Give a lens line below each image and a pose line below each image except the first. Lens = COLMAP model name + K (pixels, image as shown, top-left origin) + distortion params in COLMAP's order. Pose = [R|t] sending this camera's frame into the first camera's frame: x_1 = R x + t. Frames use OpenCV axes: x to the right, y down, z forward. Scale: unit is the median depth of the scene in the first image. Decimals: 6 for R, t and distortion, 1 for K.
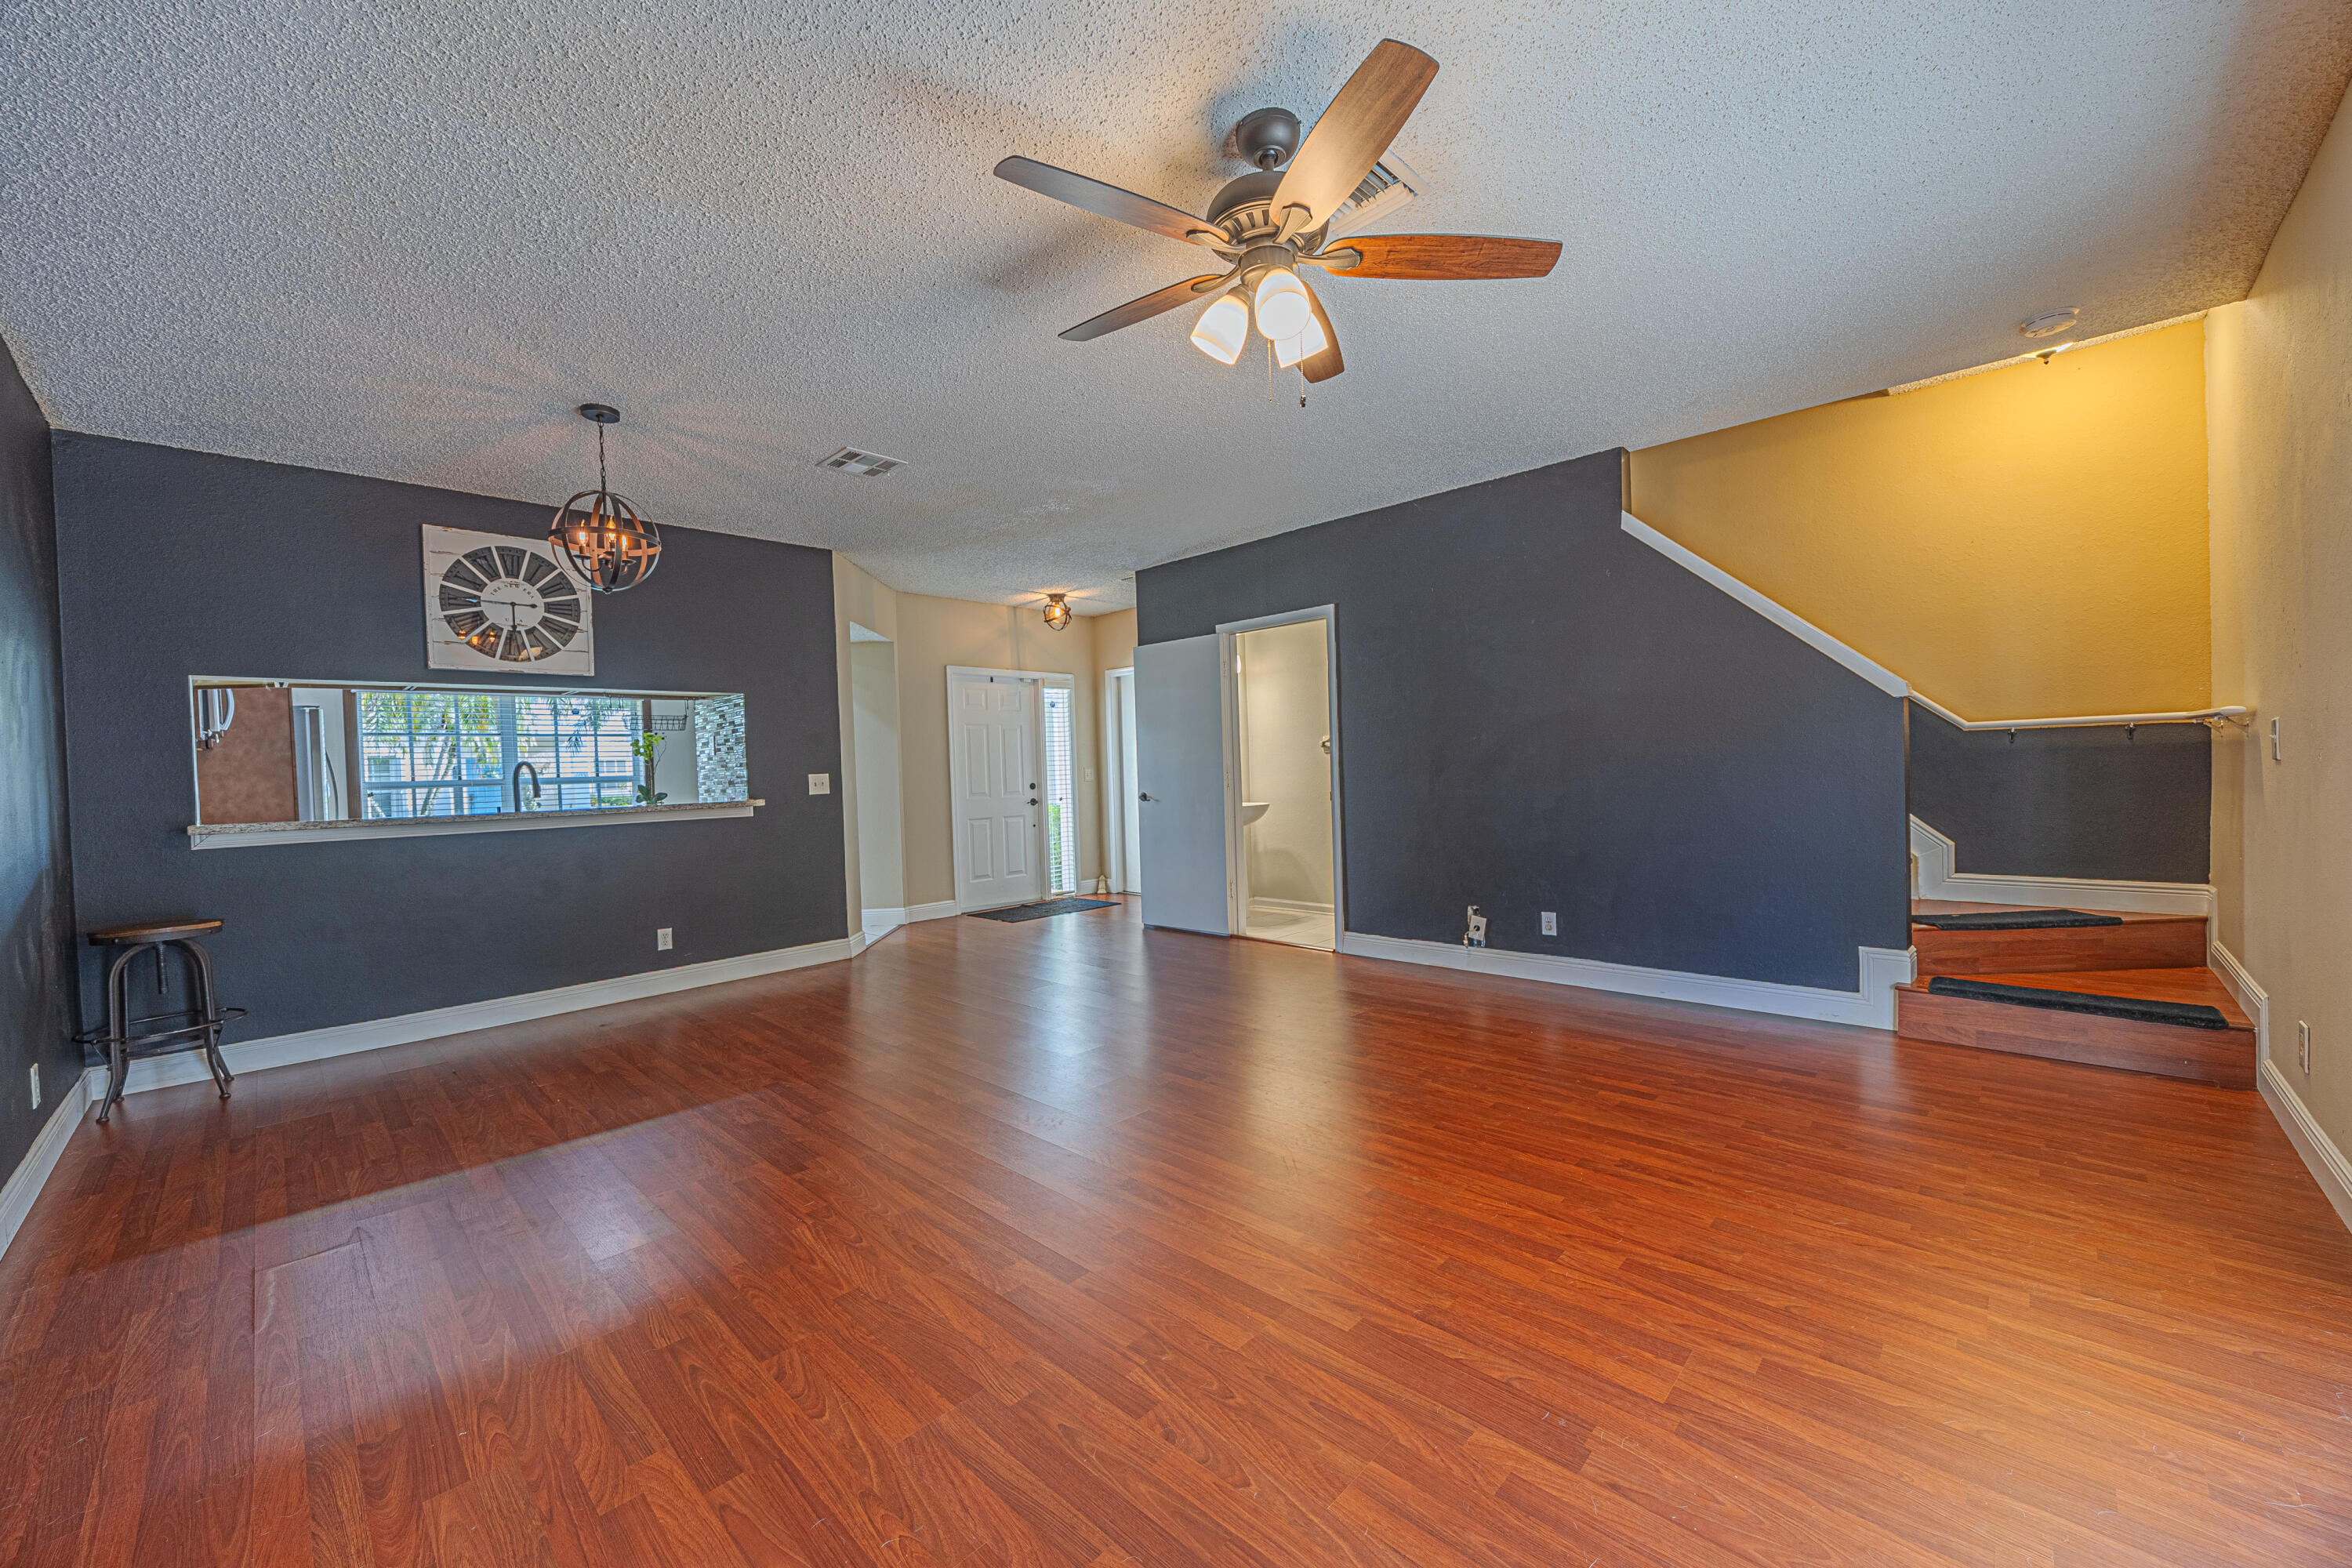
lens RADIAL K [[893.2, 0, 1169.3], [0, 893.2, 793.9], [0, 0, 1]] dist [-0.005241, 0.001316]
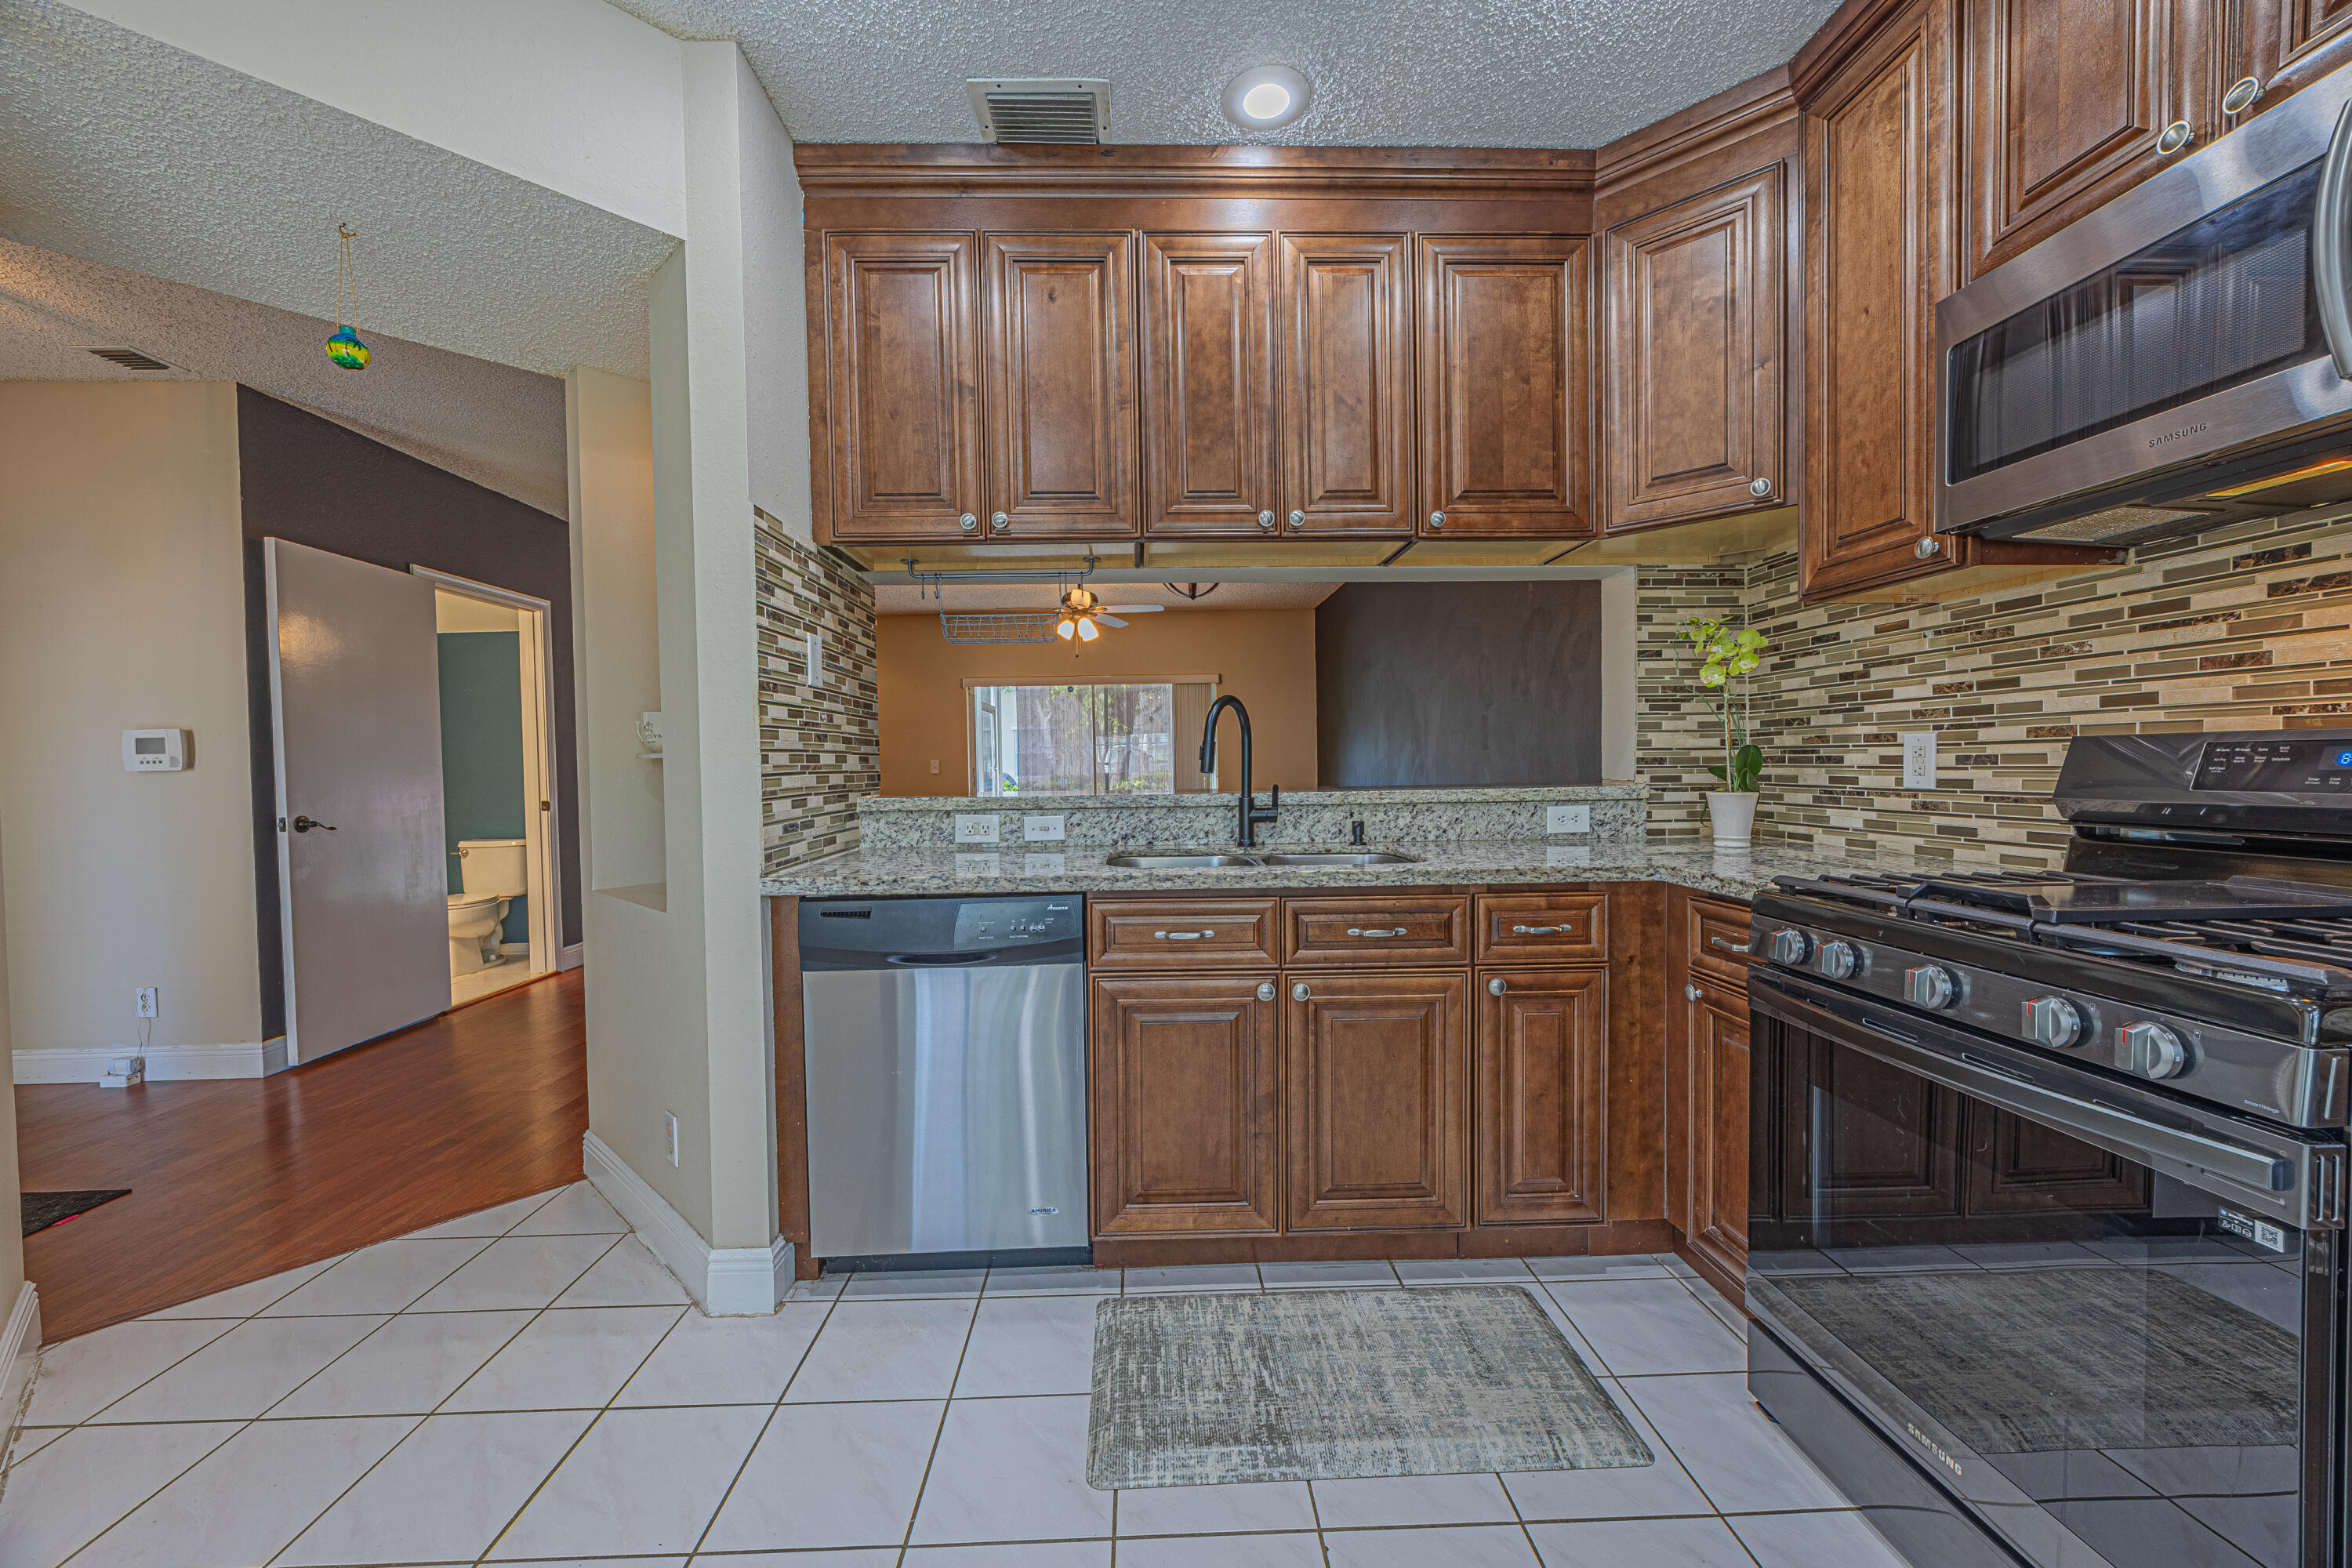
lens RADIAL K [[893.2, 0, 1171.1], [0, 893.2, 785.8], [0, 0, 1]] dist [-0.005241, 0.001316]
pose [[-0.722941, 0.027091, 0.690378, -1.150034], [0.060326, 0.997890, 0.024014, -0.001808], [-0.688271, 0.059009, -0.723050, 1.524543]]
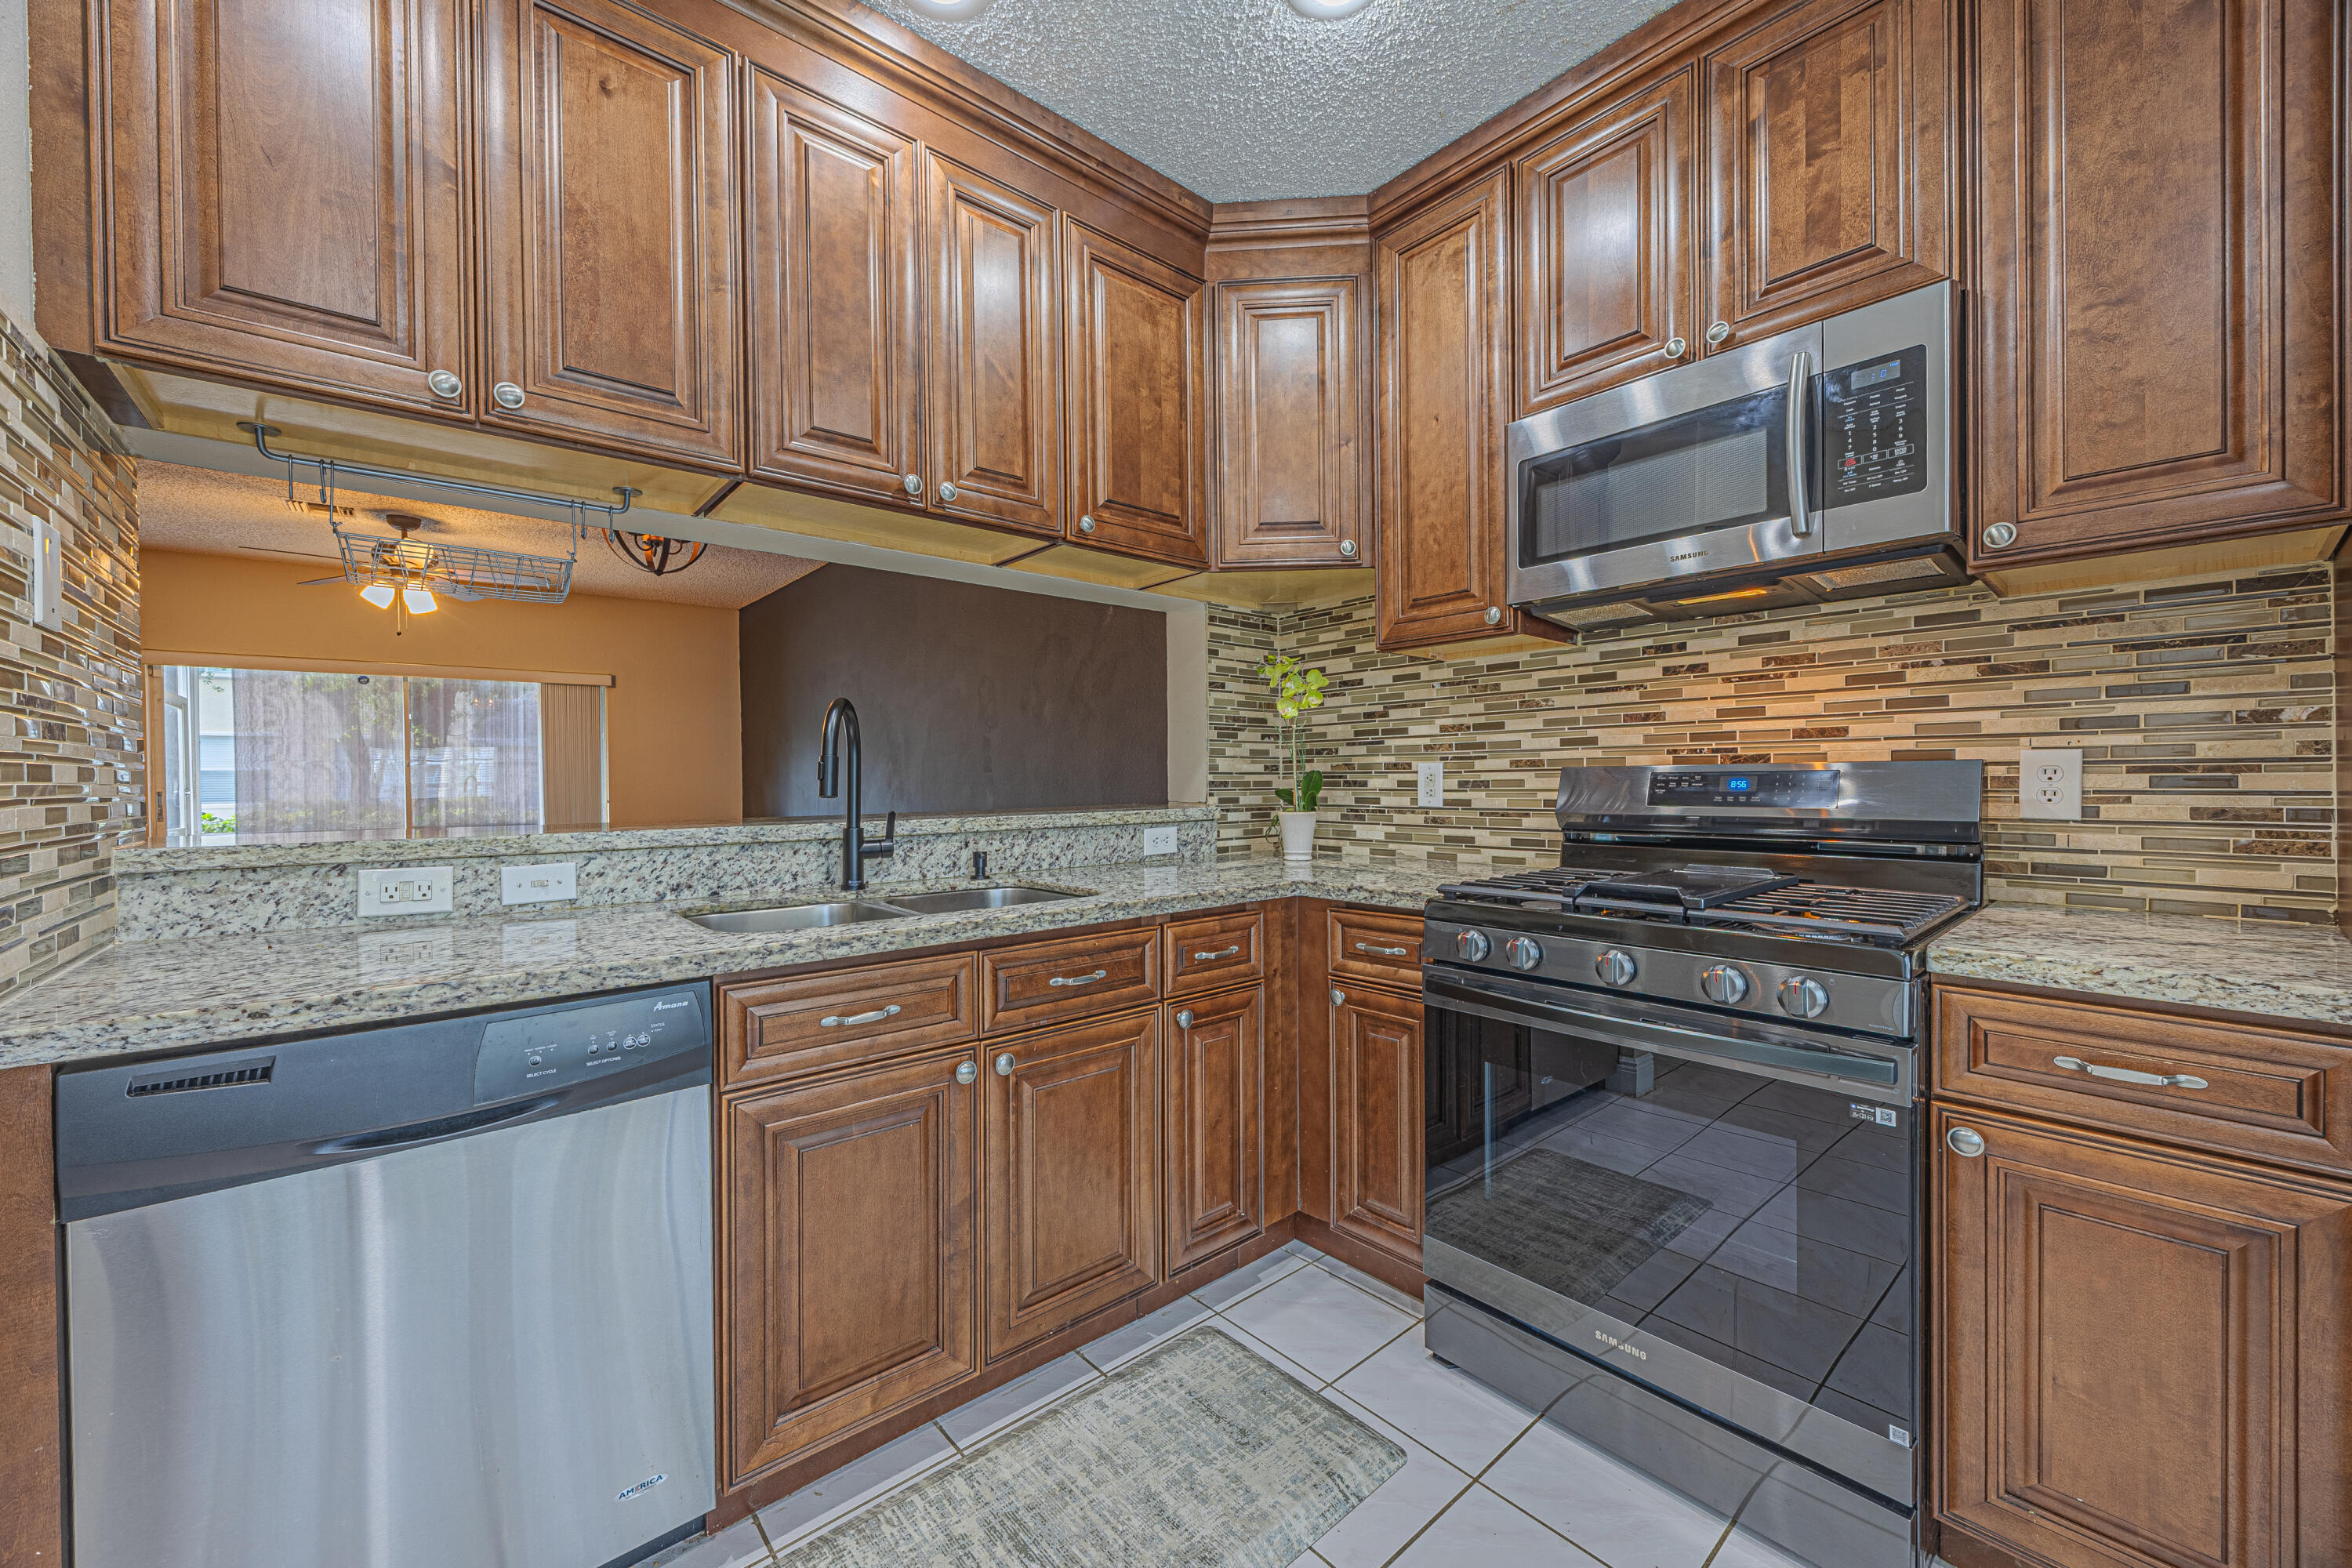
lens RADIAL K [[893.2, 0, 1173.0], [0, 893.2, 785.6], [0, 0, 1]] dist [-0.005241, 0.001316]
pose [[-0.995444, 0.042221, 0.085494, -0.994796], [0.045374, 0.998347, 0.035288, -0.007945], [-0.083863, 0.039006, -0.995714, 1.517890]]
